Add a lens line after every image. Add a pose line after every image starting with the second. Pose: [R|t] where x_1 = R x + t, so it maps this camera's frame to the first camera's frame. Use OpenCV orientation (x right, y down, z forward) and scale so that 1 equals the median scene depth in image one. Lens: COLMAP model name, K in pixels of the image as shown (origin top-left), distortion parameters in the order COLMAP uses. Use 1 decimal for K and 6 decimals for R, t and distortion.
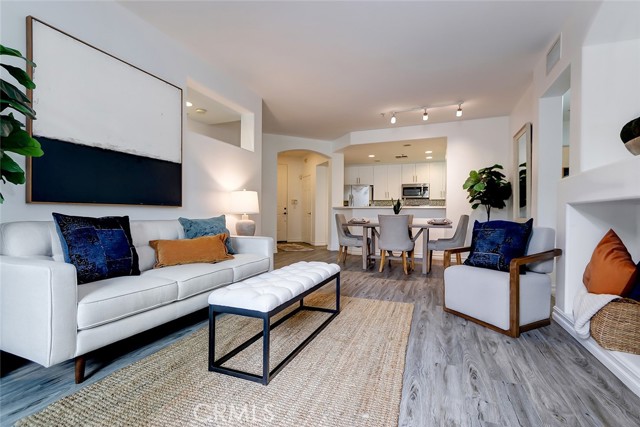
lens RADIAL K [[294.6, 0, 320.4], [0, 294.6, 214.3], [0, 0, 1]] dist [0.010725, -0.004323]
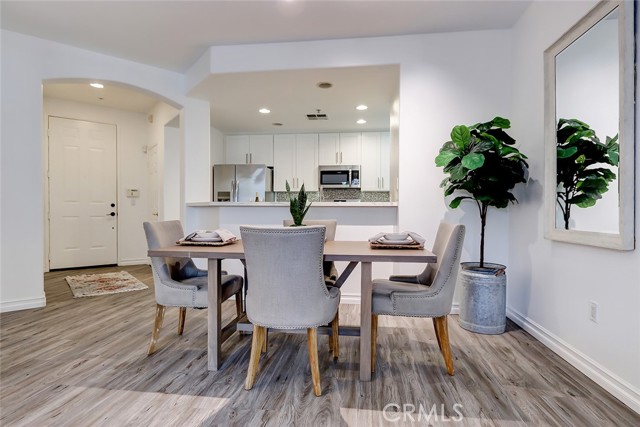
lens RADIAL K [[342.5, 0, 319.7], [0, 342.5, 214.3], [0, 0, 1]] dist [-0.004098, 0.000701]
pose [[0.967966, -0.005767, 0.251016, 0.160466], [0.002981, 0.999930, 0.011479, -0.015433], [-0.251064, -0.010363, 0.967915, 0.502959]]
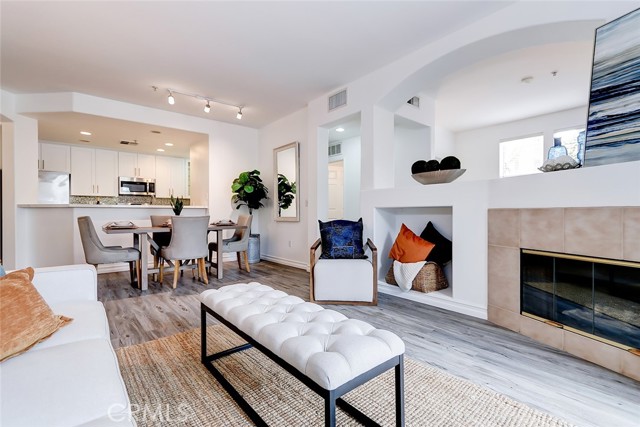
lens RADIAL K [[294.6, 0, 320.6], [0, 294.6, 214.4], [0, 0, 1]] dist [0.010725, -0.004323]
pose [[0.474412, -0.012277, 0.880217, -0.269847], [0.006944, 0.999924, 0.010204, -0.008431], [-0.880276, 0.001272, 0.474461, 0.235187]]
